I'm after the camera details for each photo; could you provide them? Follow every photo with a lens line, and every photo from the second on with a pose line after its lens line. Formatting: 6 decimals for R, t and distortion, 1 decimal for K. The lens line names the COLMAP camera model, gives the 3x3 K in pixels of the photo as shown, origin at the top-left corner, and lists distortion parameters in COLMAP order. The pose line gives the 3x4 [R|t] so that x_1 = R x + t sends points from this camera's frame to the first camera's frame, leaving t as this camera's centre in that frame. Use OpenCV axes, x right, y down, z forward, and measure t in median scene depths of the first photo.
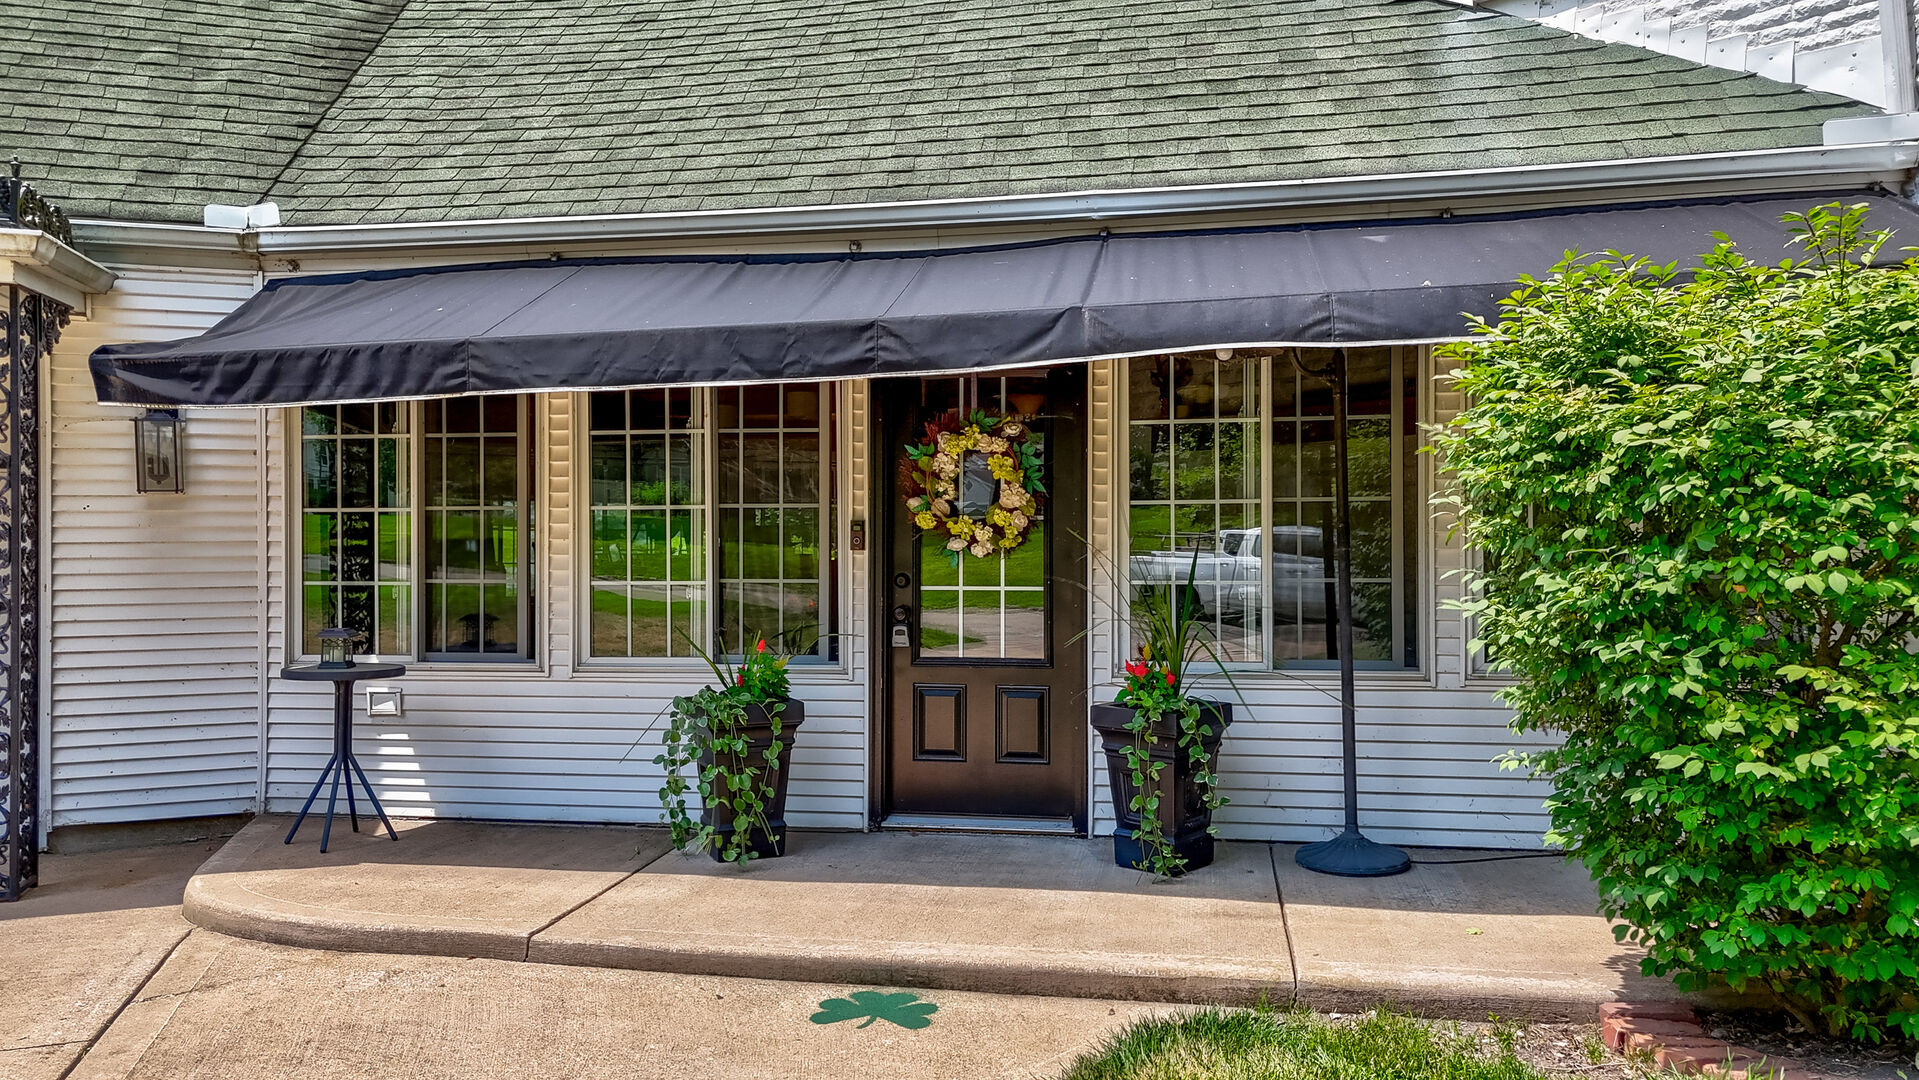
lens RADIAL K [[1394.0, 0, 960.0], [0, 1394.0, 514.5], [0, 0, 1]] dist [0.130785, -0.105611]
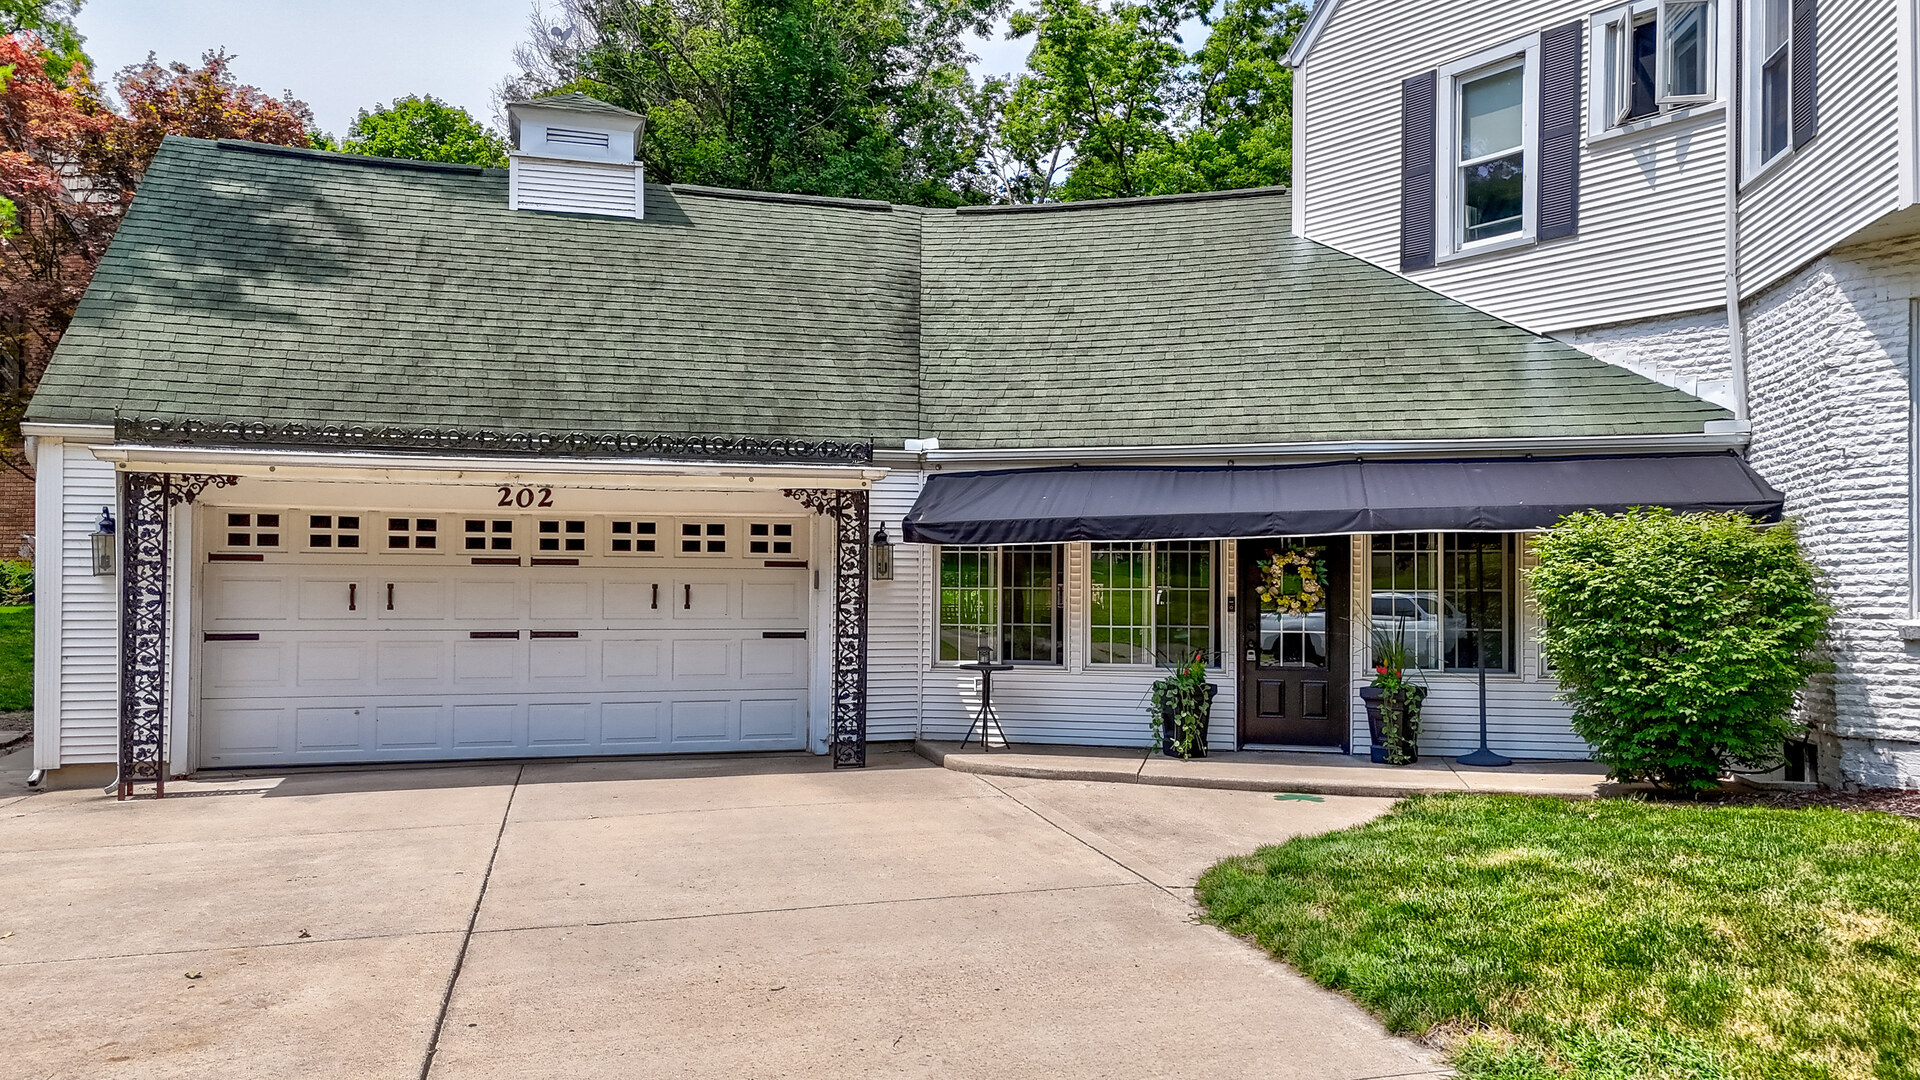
lens RADIAL K [[1407.3, 0, 959.8], [0, 1407.3, 533.0], [0, 0, 1]] dist [0.097434, -0.073055]
pose [[0.999012, 0.007286, -0.043833, -0.394868], [-0.008169, 0.999767, -0.019980, -0.046944], [0.043677, 0.020318, 0.998839, -1.112500]]
